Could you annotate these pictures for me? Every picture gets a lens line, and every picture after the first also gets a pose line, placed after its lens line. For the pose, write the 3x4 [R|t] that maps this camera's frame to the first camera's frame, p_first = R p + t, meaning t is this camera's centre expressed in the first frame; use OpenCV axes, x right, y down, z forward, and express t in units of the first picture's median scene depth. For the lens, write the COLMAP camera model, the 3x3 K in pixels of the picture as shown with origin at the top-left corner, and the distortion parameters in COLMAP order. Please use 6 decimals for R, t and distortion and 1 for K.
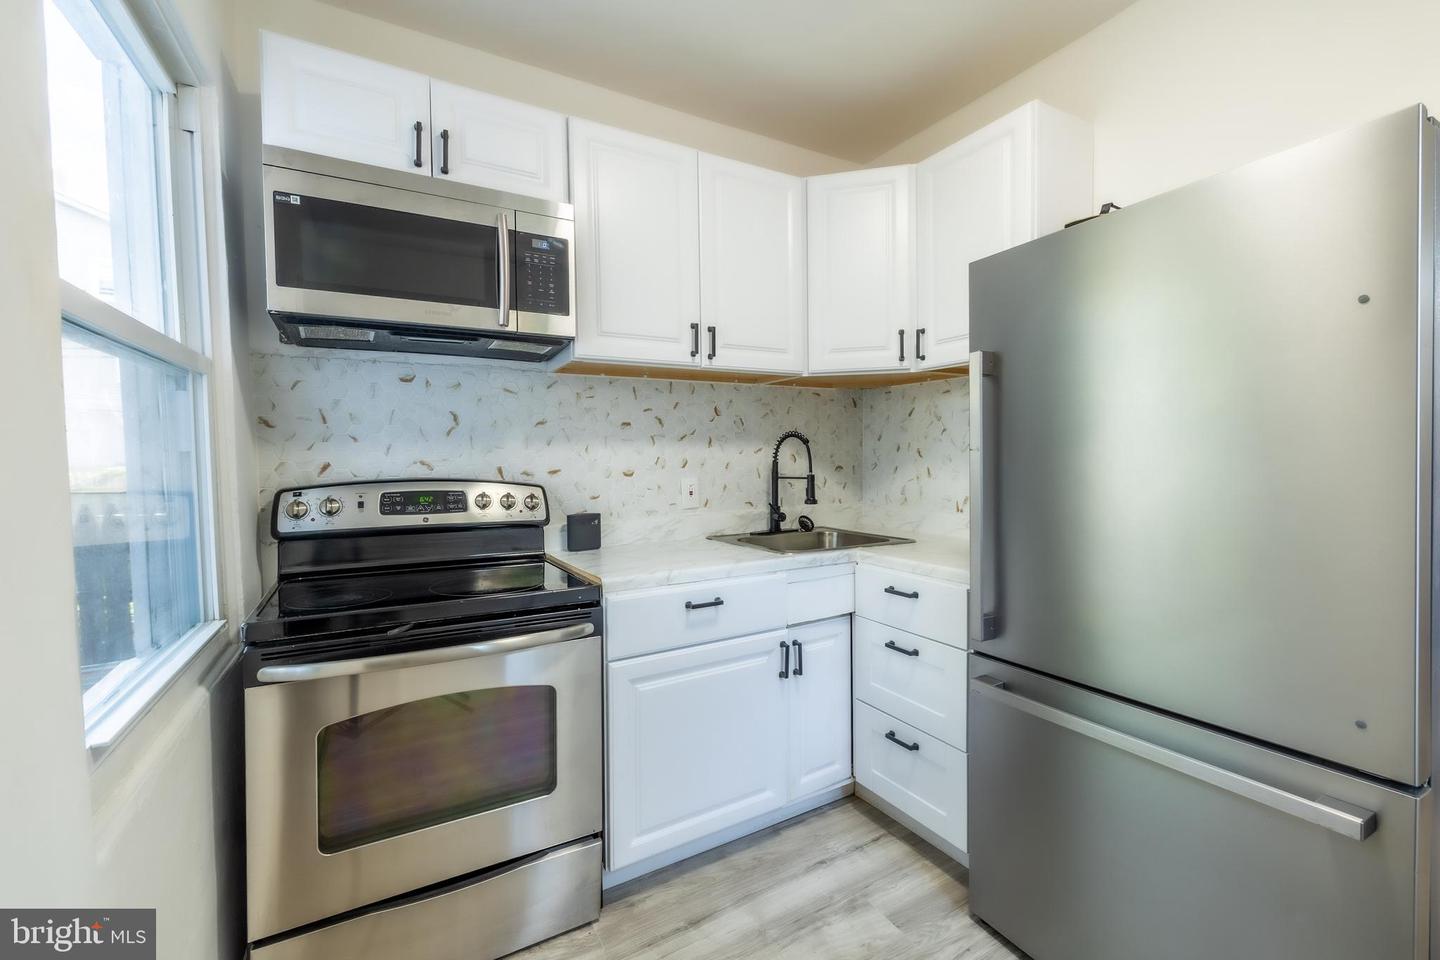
lens RADIAL K [[592.6, 0, 720.0], [0, 592.6, 480.0], [0, 0, 1]] dist [0.000186, 0.000061]
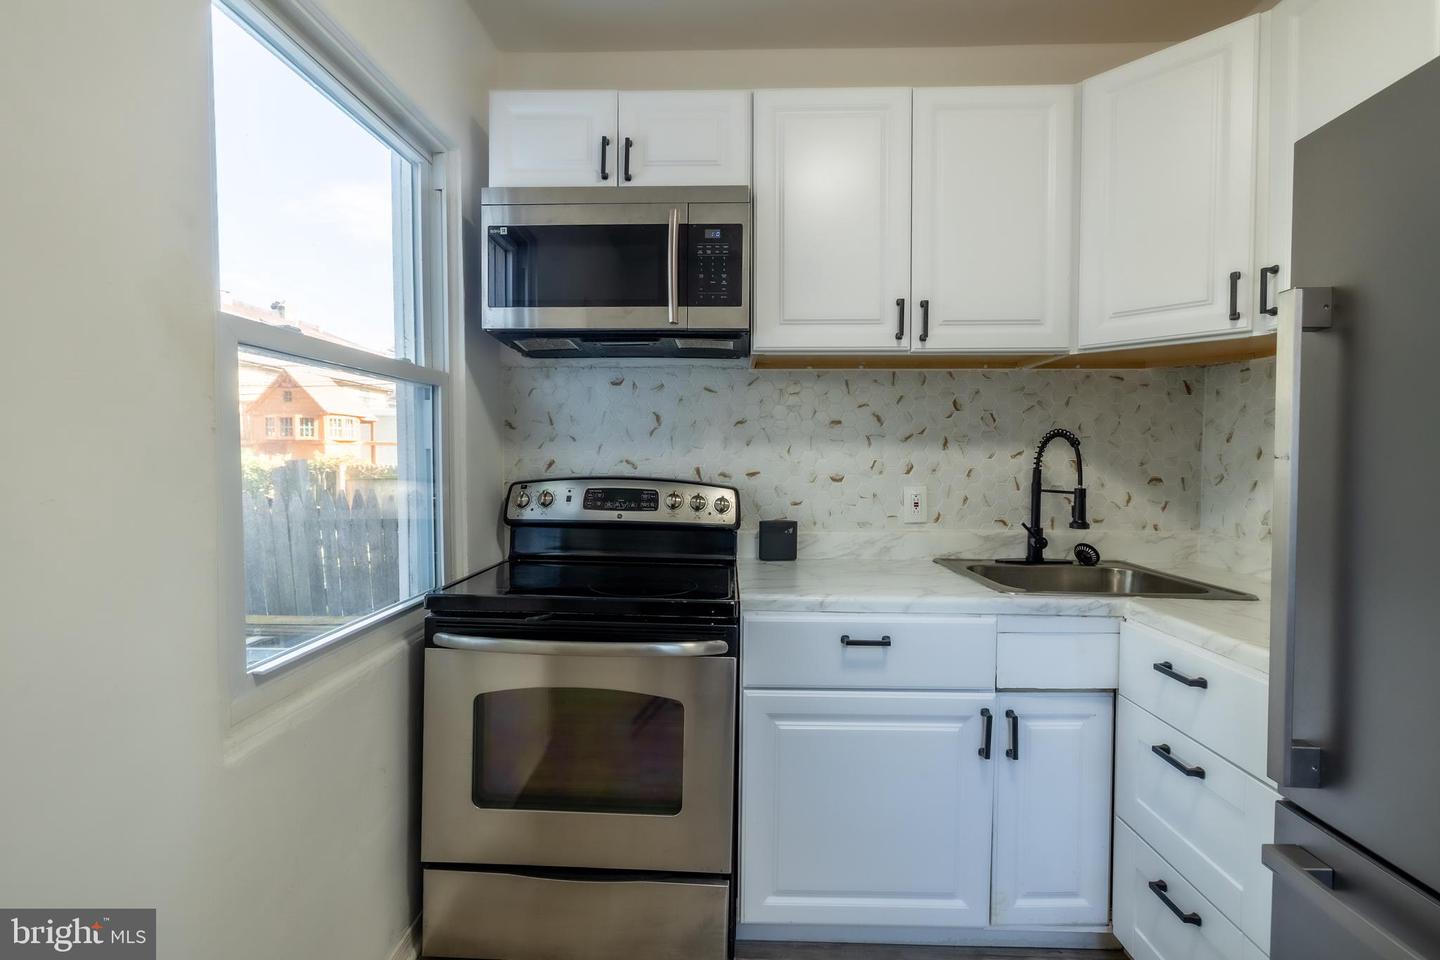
lens RADIAL K [[622.1, 0, 720.0], [0, 622.1, 480.0], [0, 0, 1]] dist [0.001485, 0.000215]
pose [[0.855167, 0.034924, -0.517176, 0.204096], [-0.037009, 0.999295, 0.006285, -0.009330], [0.517030, 0.013765, 0.855856, 0.137676]]
